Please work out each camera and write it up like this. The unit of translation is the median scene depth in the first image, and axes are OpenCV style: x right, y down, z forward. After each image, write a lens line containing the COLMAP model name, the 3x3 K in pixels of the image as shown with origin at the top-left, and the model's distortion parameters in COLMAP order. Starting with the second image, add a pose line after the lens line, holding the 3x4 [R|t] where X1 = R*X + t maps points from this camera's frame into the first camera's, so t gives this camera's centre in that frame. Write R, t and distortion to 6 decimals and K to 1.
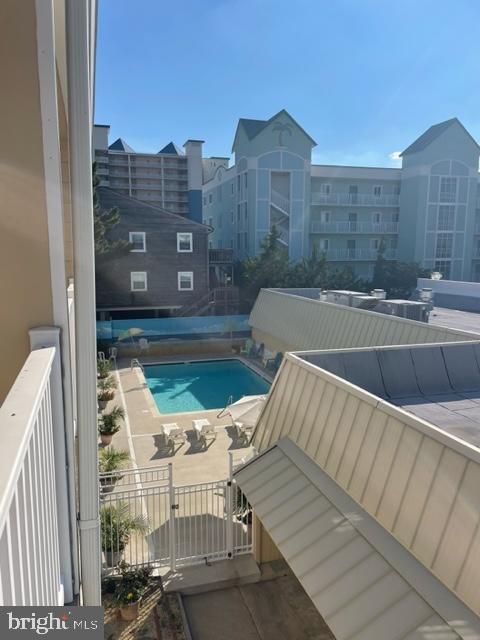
lens RADIAL K [[481.5, 0, 239.4], [0, 481.5, 322.3], [0, 0, 1]] dist [0.077395, -0.104883]
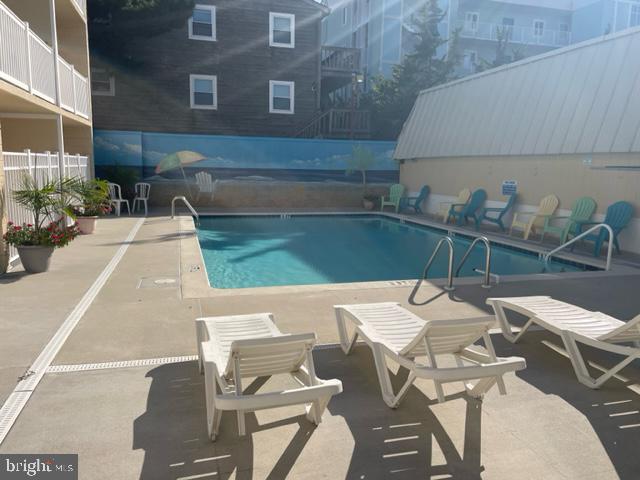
lens RADIAL K [[481.5, 0, 318.2], [0, 481.5, 236.2], [0, 0, 1]] dist [0.077395, -0.104883]
pose [[0.999695, 0.018634, -0.016231, -0.061996], [-0.018681, 0.999822, -0.002736, 0.103104], [0.016177, 0.003038, 0.999865, 0.463369]]
